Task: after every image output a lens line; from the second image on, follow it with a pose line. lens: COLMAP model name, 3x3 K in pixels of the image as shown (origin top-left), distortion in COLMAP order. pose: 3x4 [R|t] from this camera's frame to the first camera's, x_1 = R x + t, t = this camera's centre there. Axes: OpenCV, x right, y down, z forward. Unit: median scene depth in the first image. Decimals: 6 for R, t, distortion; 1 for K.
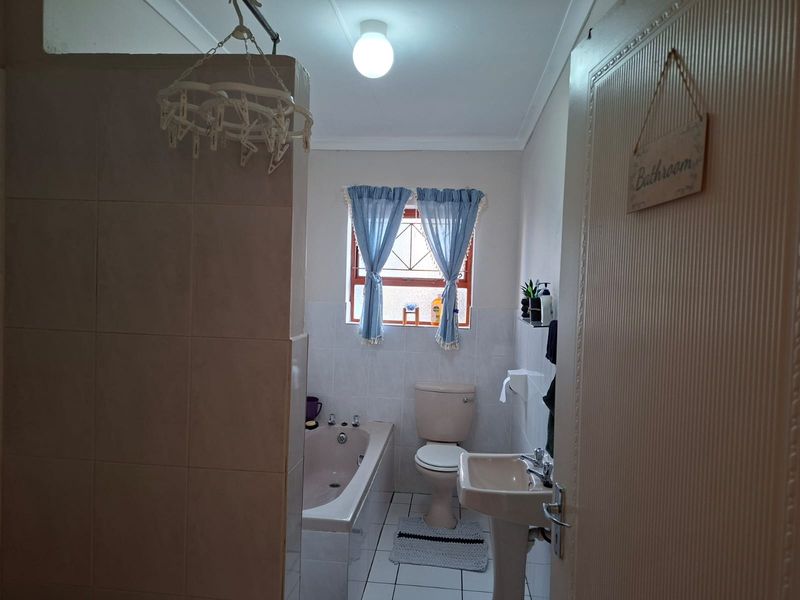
lens RADIAL K [[549.8, 0, 400.7], [0, 549.8, 293.2], [0, 0, 1]] dist [0.068907, -0.000814]
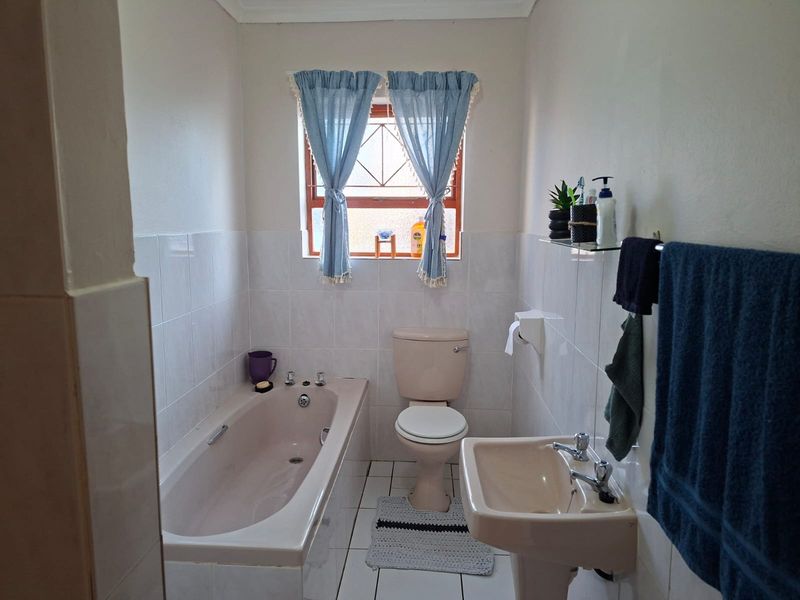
lens RADIAL K [[549.8, 0, 400.9], [0, 549.8, 293.8], [0, 0, 1]] dist [0.068907, -0.000814]
pose [[0.998556, -0.033076, 0.042319, 0.005679], [0.027757, 0.992308, 0.120639, 0.015869], [-0.045984, -0.119290, 0.991794, 0.223468]]
